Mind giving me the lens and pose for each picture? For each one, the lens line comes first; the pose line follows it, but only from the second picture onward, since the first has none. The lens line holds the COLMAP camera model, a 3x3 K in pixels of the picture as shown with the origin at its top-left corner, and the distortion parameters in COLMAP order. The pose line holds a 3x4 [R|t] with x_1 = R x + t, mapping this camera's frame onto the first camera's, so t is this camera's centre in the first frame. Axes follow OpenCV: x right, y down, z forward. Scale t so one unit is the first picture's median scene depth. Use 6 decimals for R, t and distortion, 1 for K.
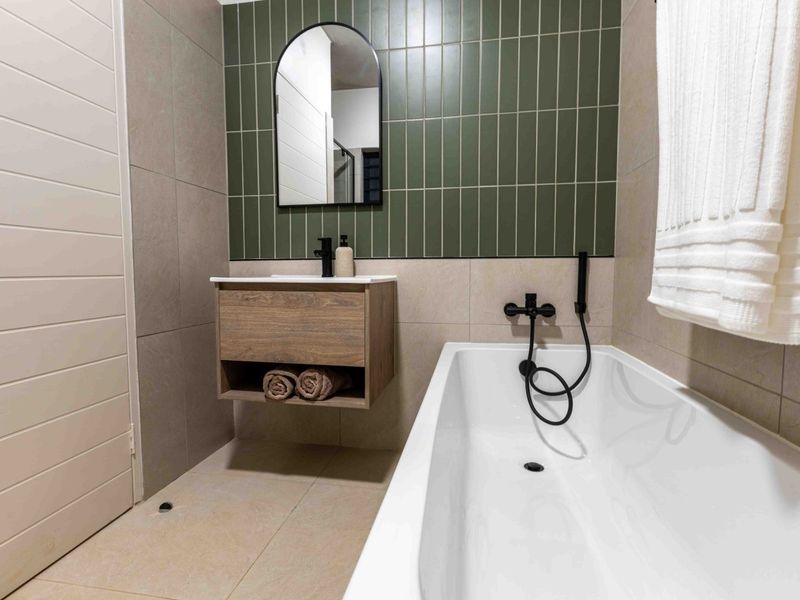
lens RADIAL K [[399.5, 0, 400.0], [0, 399.5, 300.0], [0, 0, 1]] dist [-0.000573, 0.000041]
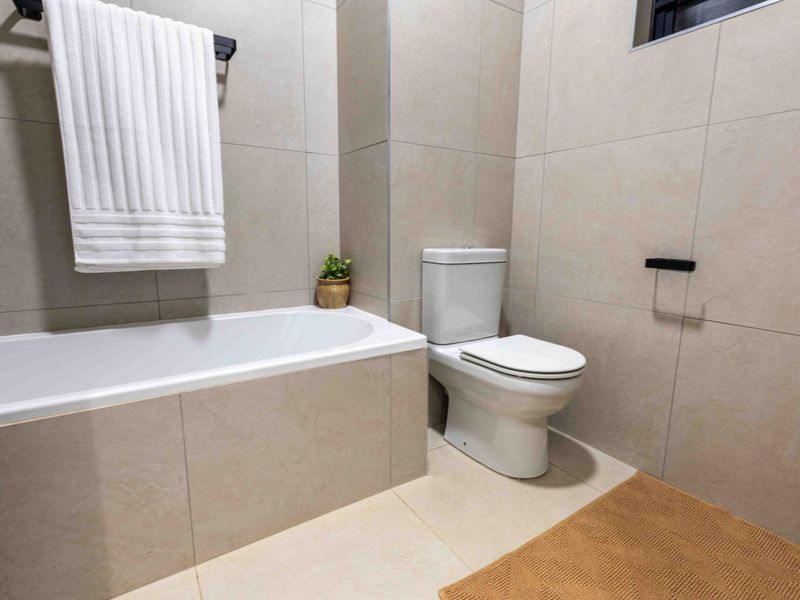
lens RADIAL K [[399.5, 0, 400.0], [0, 399.5, 300.0], [0, 0, 1]] dist [-0.000573, 0.000041]
pose [[-0.685920, -0.126348, 0.716624, -1.318324], [0.039782, 0.976827, 0.210302, -0.138203], [-0.726589, 0.172760, -0.664998, 1.459193]]
